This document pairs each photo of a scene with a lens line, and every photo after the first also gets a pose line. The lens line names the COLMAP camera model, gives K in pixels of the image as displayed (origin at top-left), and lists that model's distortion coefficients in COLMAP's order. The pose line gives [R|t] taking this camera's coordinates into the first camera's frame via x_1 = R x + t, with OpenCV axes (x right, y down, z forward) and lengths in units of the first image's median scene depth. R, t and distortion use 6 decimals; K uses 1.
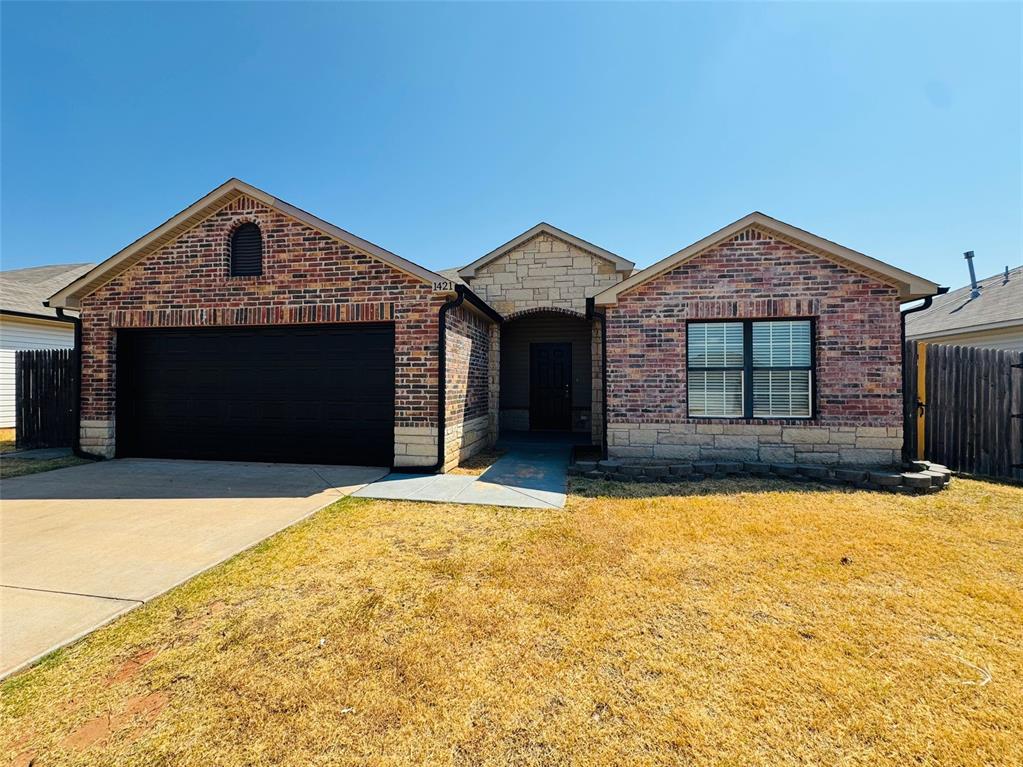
lens RADIAL K [[408.5, 0, 512.8], [0, 408.5, 381.6], [0, 0, 1]] dist [-0.001060, -0.000167]
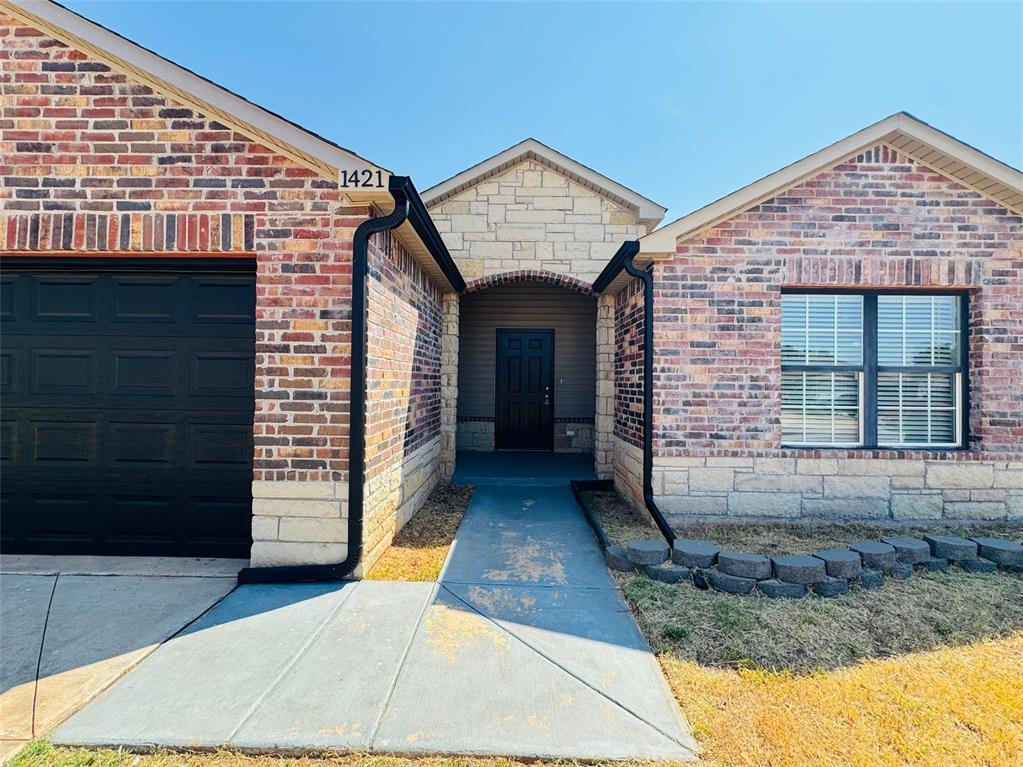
lens RADIAL K [[408.5, 0, 512.8], [0, 408.5, 381.6], [0, 0, 1]] dist [-0.001060, -0.000167]
pose [[0.987721, 0.011442, 0.155812, -0.066022], [-0.012384, 0.999910, 0.005080, -0.008640], [-0.155740, -0.006948, 0.987774, 0.469654]]
